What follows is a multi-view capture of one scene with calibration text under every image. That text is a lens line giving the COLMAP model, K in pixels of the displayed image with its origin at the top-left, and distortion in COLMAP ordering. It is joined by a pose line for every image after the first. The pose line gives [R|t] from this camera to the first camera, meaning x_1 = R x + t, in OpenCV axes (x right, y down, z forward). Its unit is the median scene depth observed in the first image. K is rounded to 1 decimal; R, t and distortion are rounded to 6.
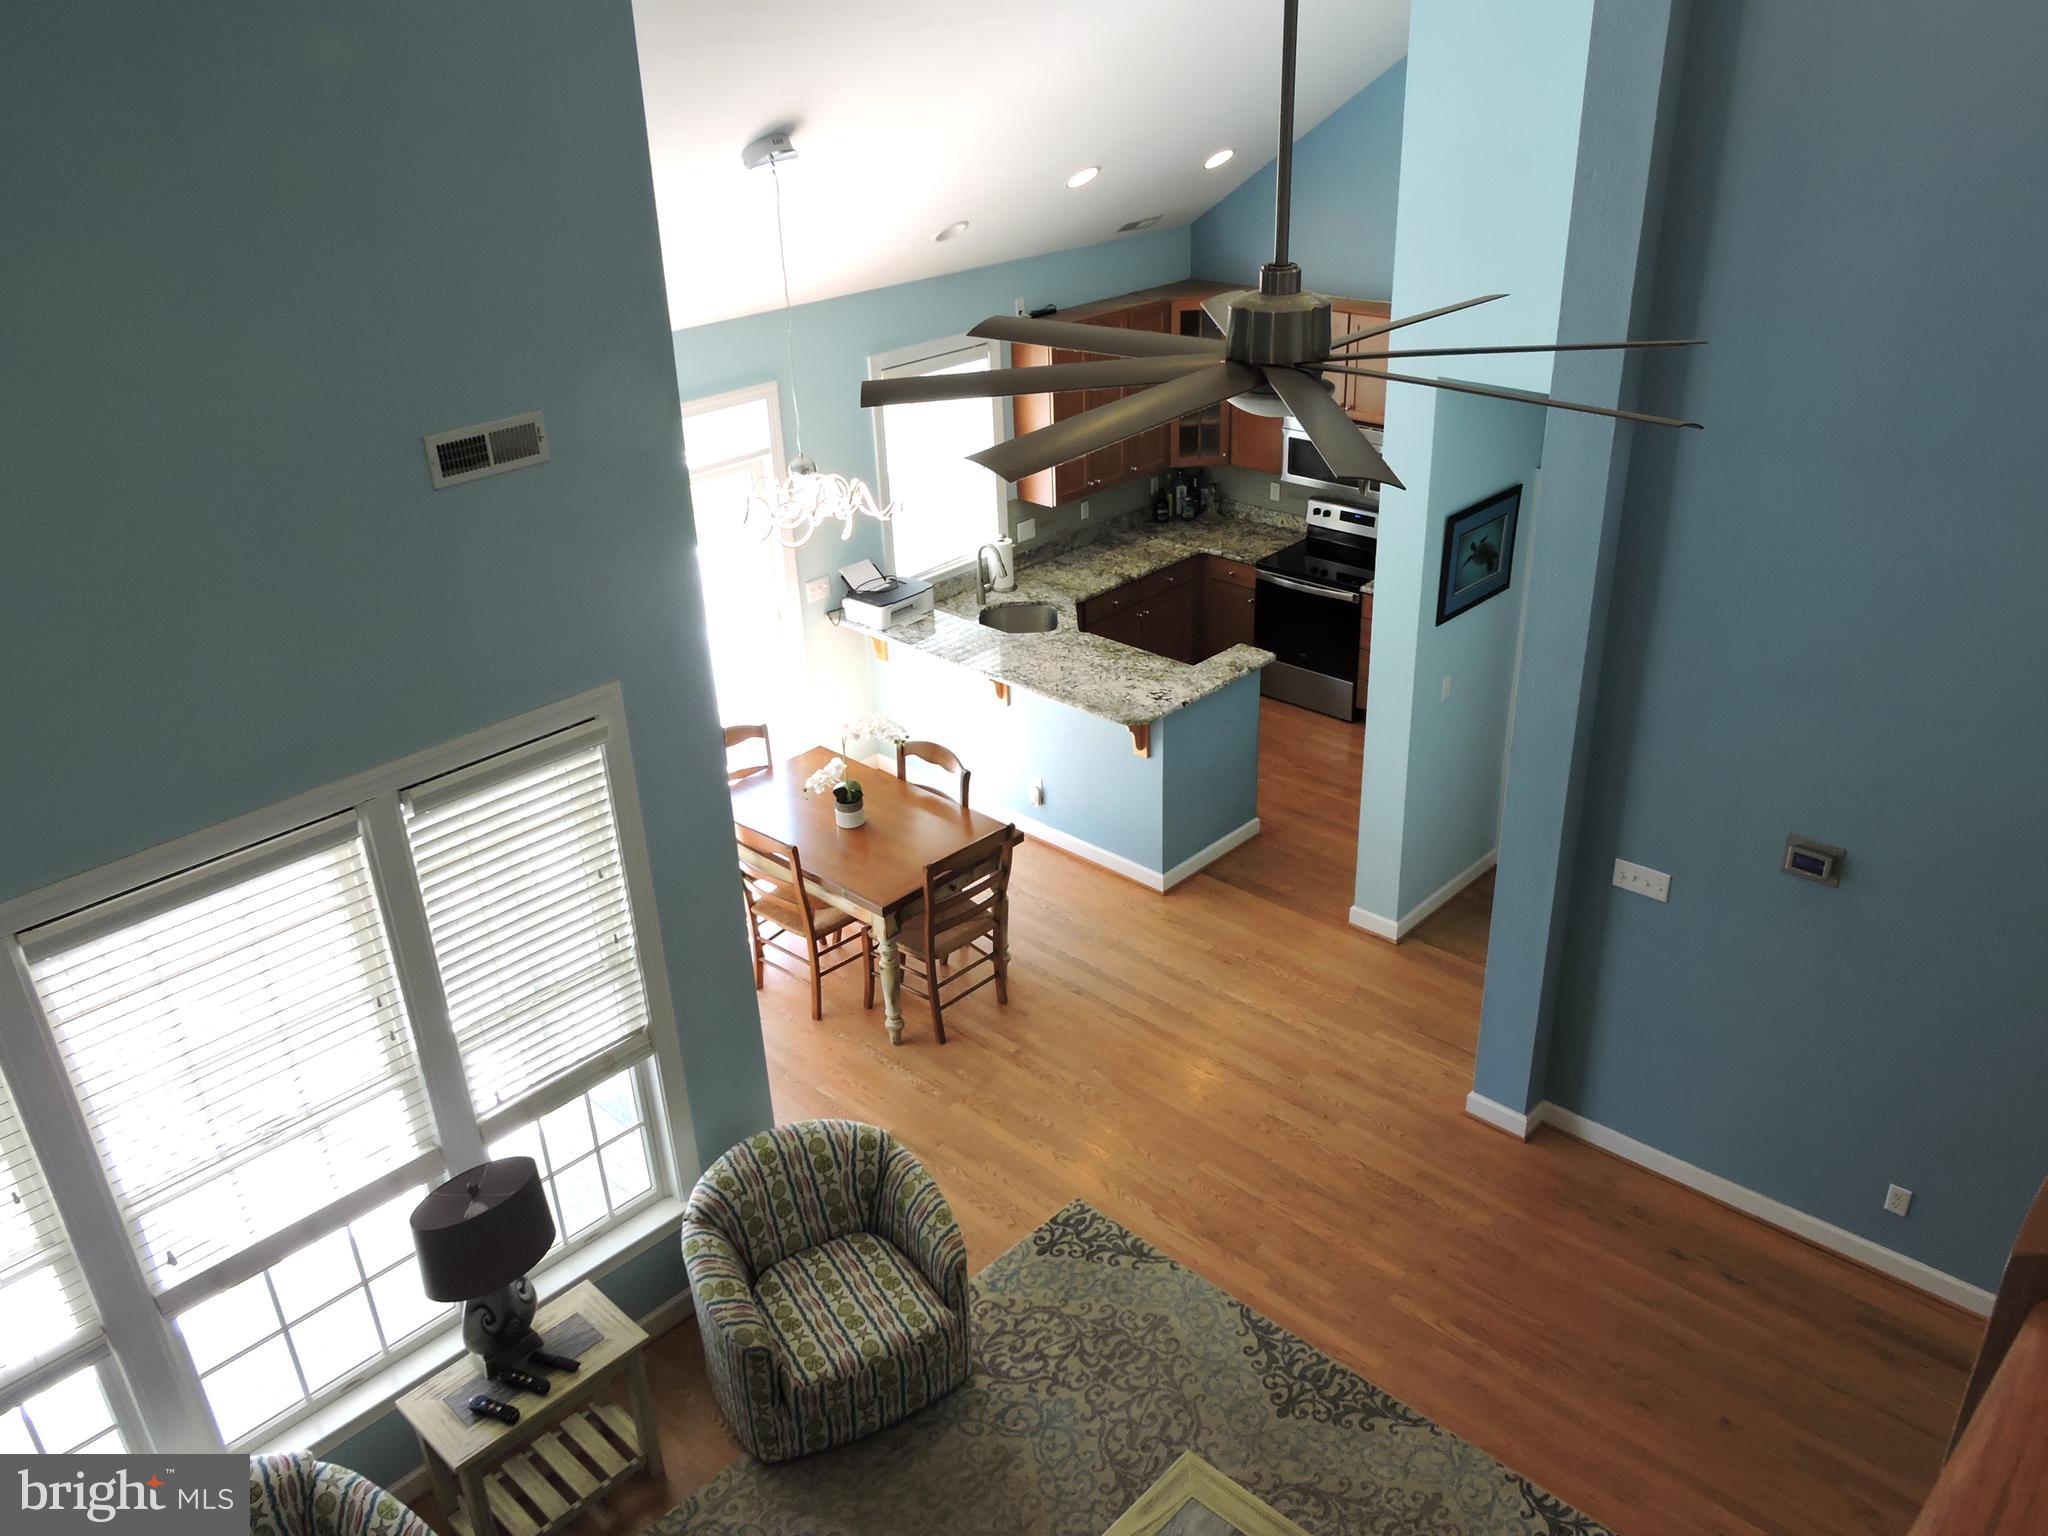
lens RADIAL K [[1623.8, 0, 1024.0], [0, 1623.8, 768.0], [0, 0, 1]] dist [0.001037, 0.000916]
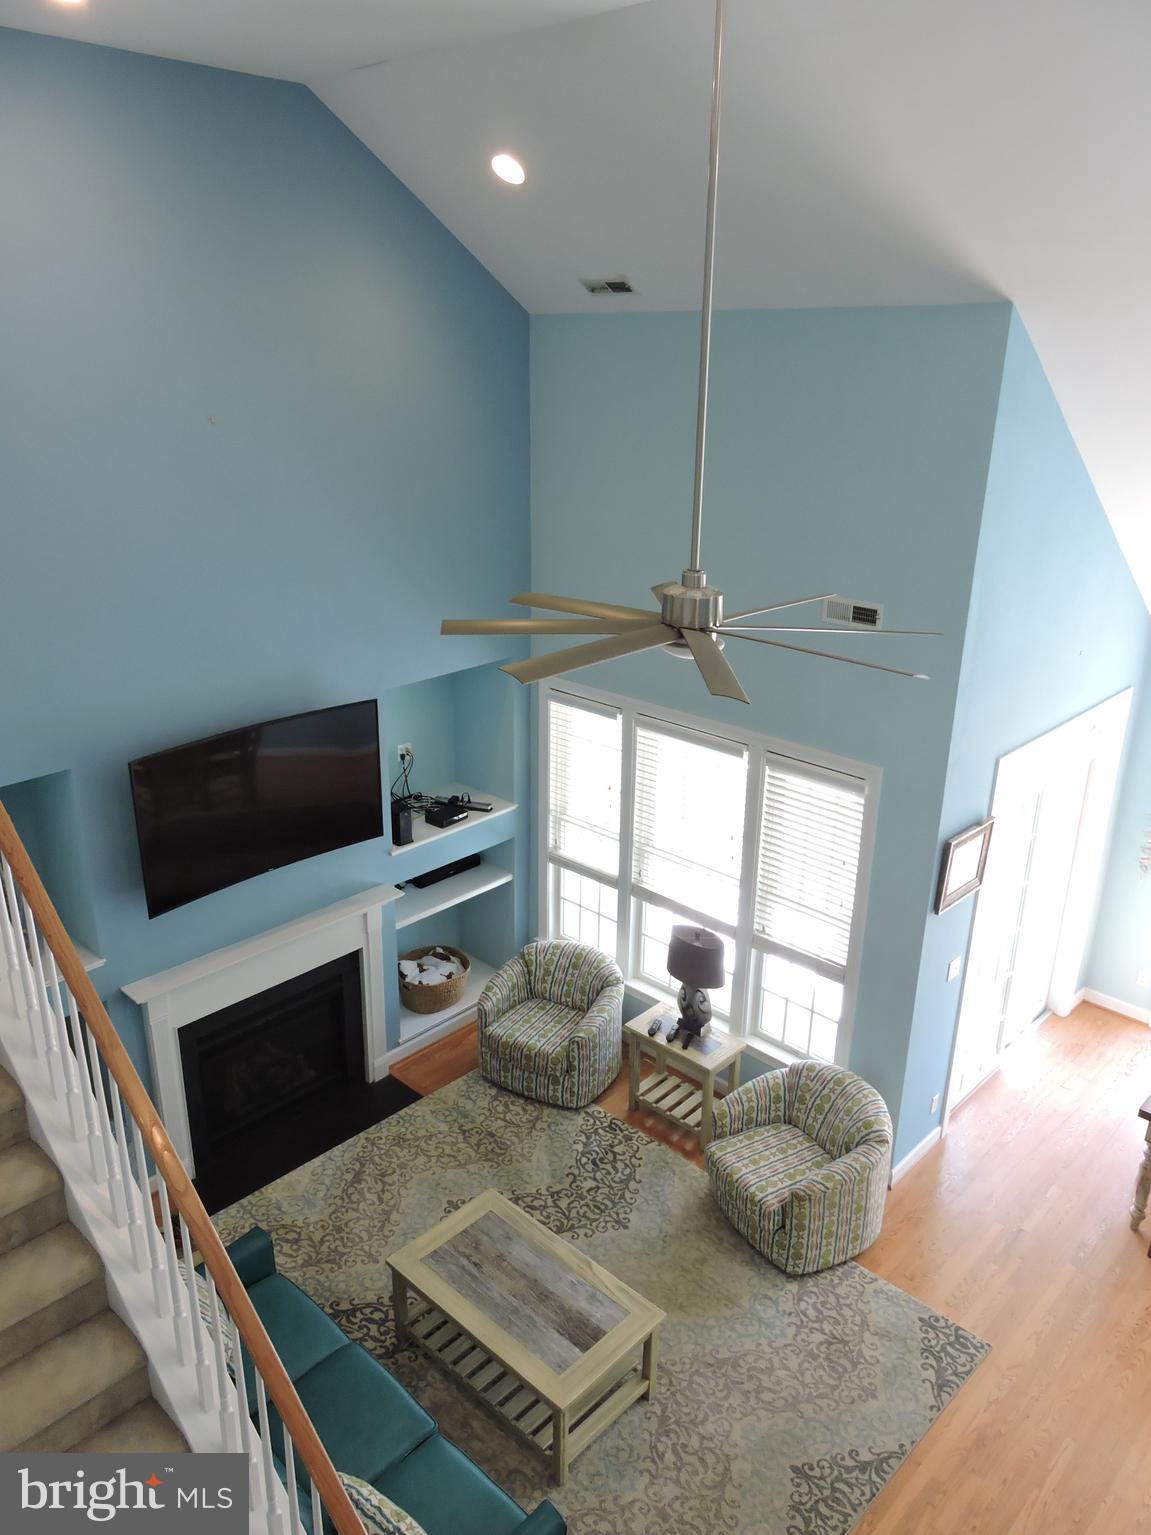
lens RADIAL K [[1144.7, 0, 567.0], [0, 1144.7, 760.6], [0, 0, 1]] dist [0.002484, -0.002987]
pose [[-0.006231, 0.385067, -0.922868, 0.551793], [-0.458183, 0.819210, 0.344910, -0.207128], [0.888836, 0.424991, 0.171327, 0.314091]]
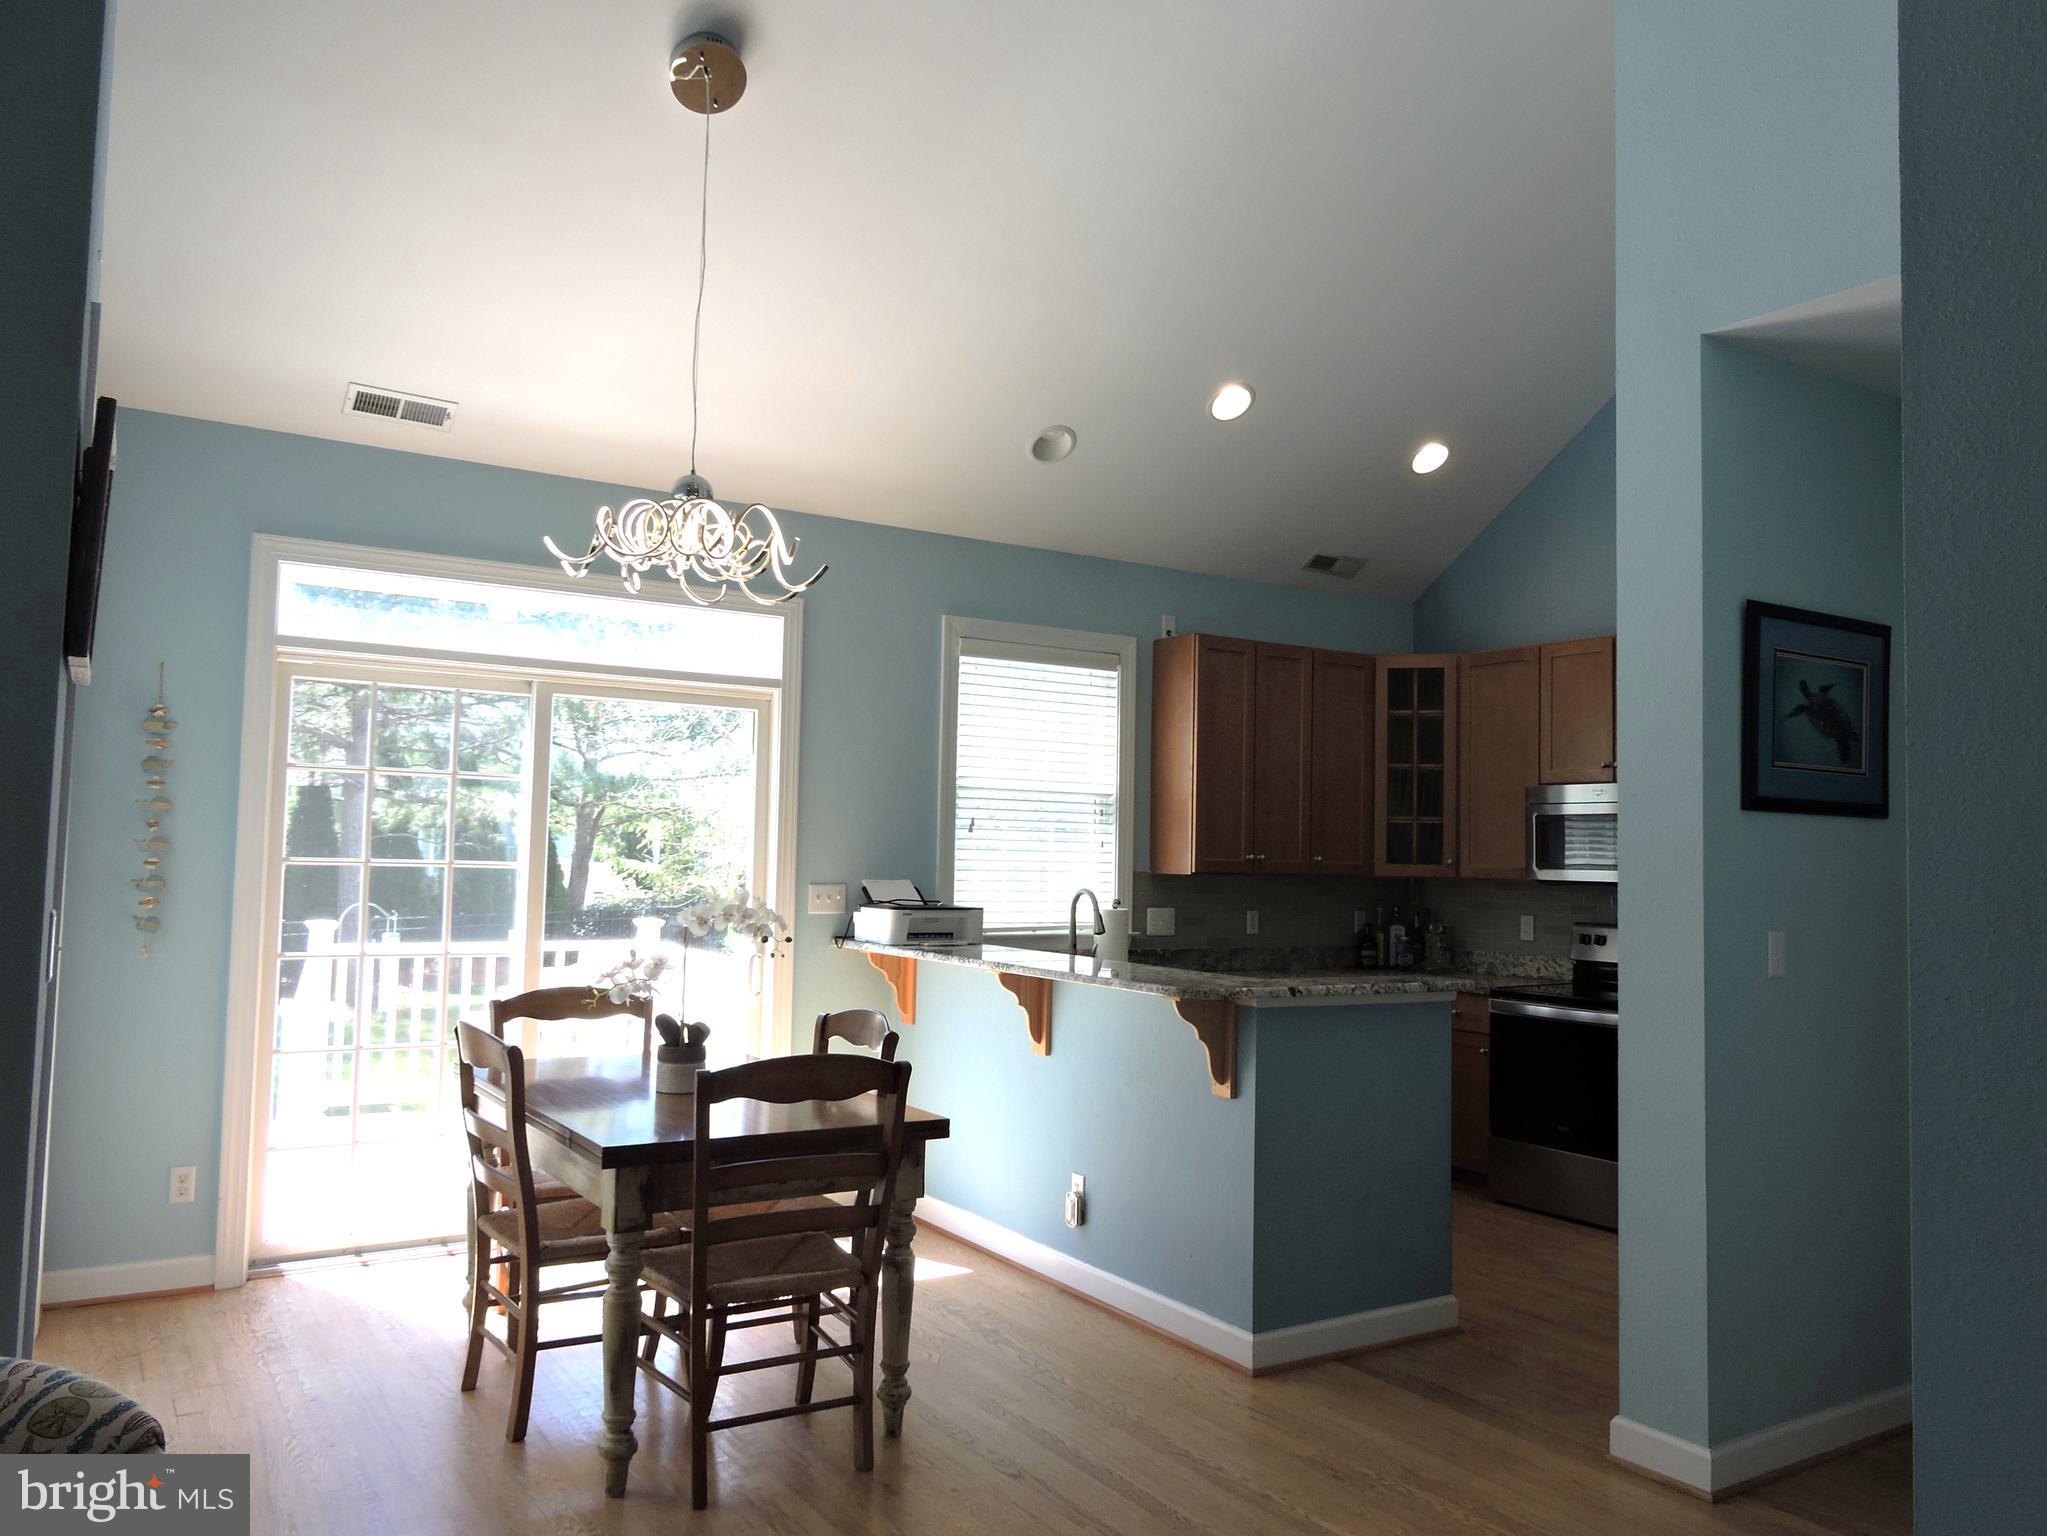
lens RADIAL K [[1523.2, 0, 1023.5], [0, 1523.2, 768.0], [0, 0, 1]] dist [0.005119, 0.002234]
pose [[0.969182, 0.042731, -0.242610, 0.138597], [-0.157471, 0.864821, -0.476747, 0.172204], [0.189442, 0.500259, 0.844898, 0.496690]]
